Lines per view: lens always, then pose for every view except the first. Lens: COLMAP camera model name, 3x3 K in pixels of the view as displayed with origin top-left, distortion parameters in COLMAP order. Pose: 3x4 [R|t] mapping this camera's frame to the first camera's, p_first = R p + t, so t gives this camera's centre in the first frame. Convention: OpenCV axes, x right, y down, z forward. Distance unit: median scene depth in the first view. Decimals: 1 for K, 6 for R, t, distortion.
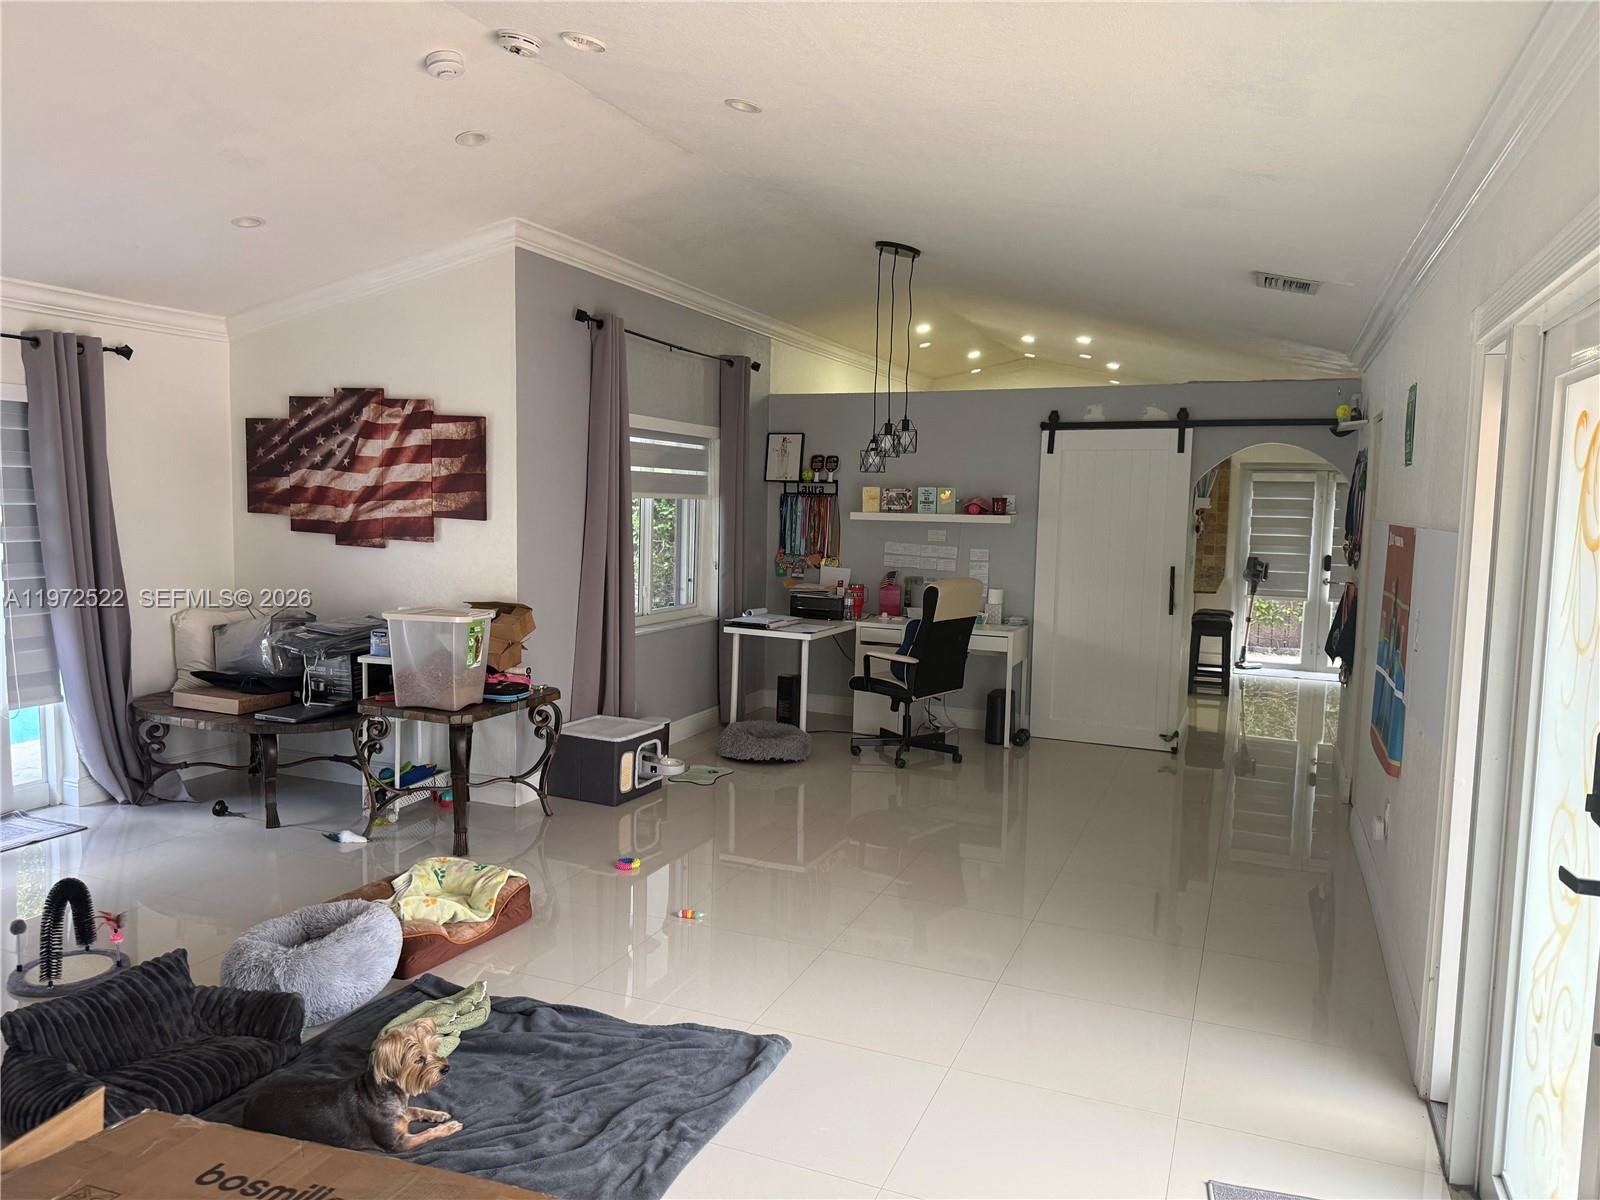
lens RADIAL K [[1128.1, 0, 800.0], [0, 1128.1, 600.0], [0, 0, 1]] dist [-0.002332, -0.001676]
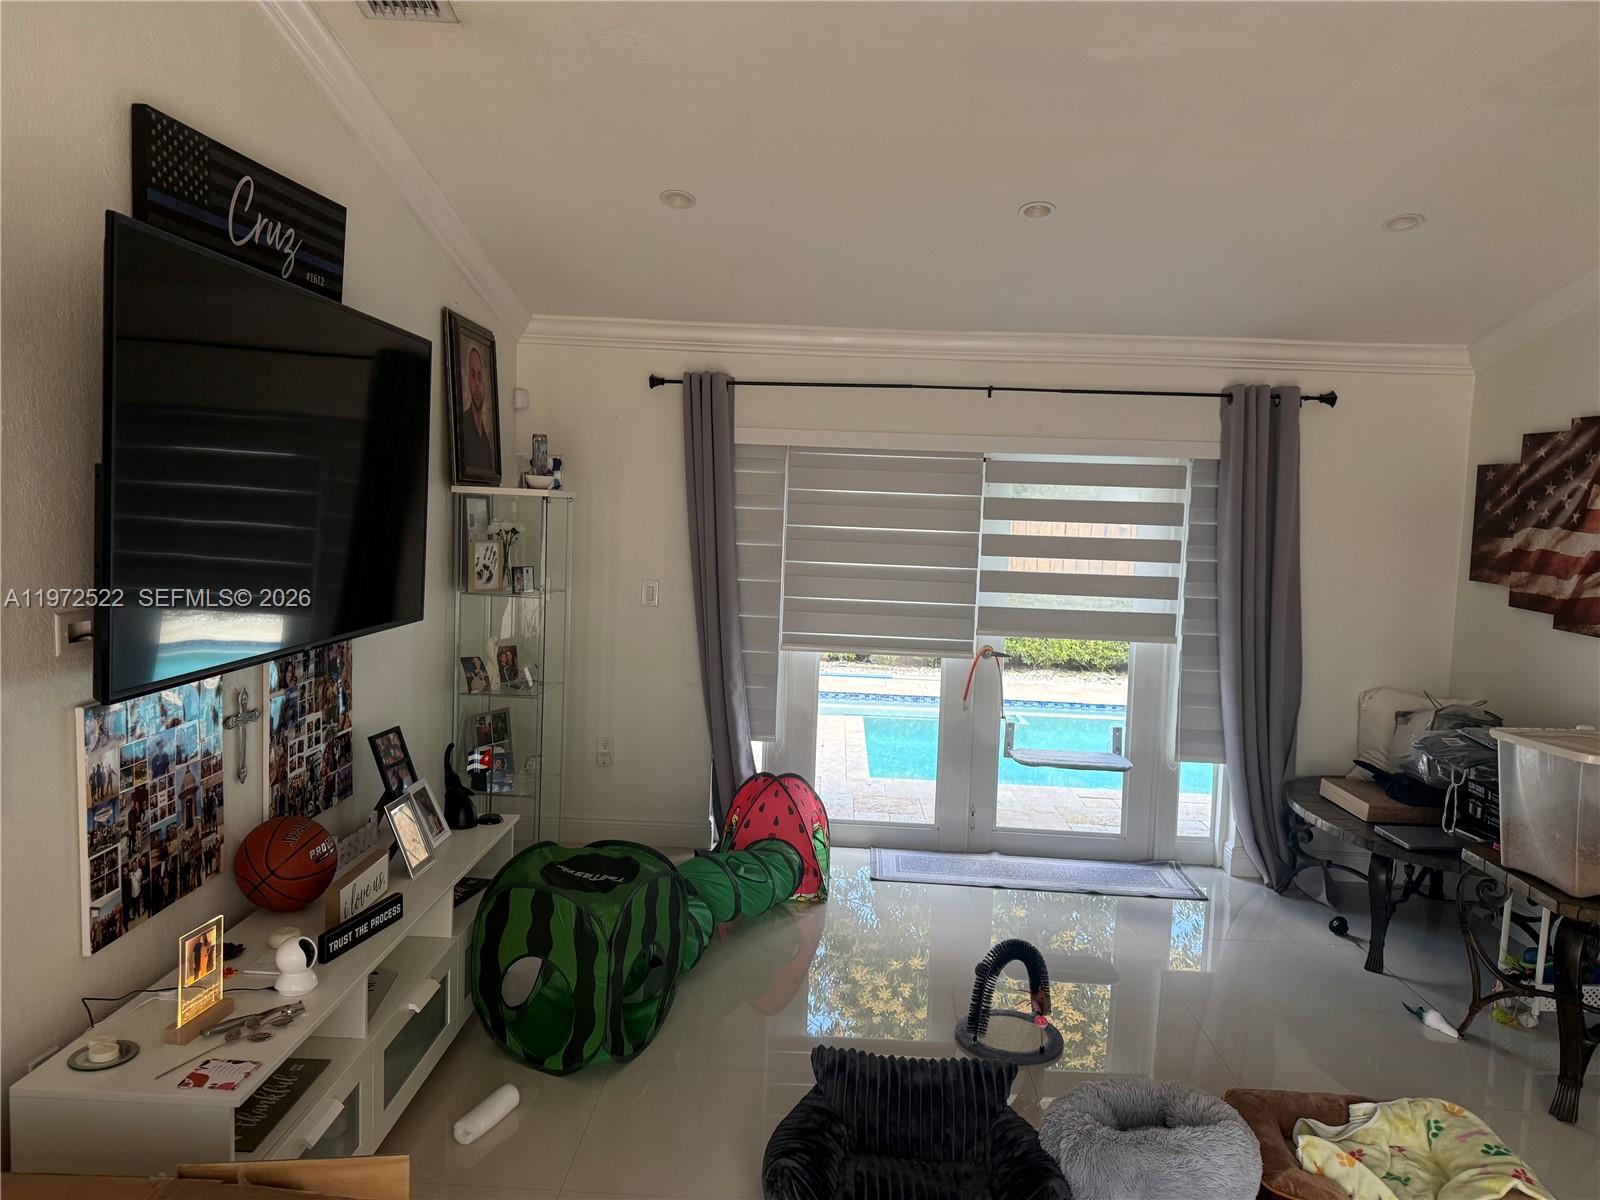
lens RADIAL K [[1128.1, 0, 800.0], [0, 1128.1, 600.0], [0, 0, 1]] dist [-0.002332, -0.001676]
pose [[0.347653, 0.063096, -0.935498, 0.110928], [-0.113736, 0.993203, 0.024721, -0.030143], [0.930700, 0.097806, 0.352466, 0.277867]]
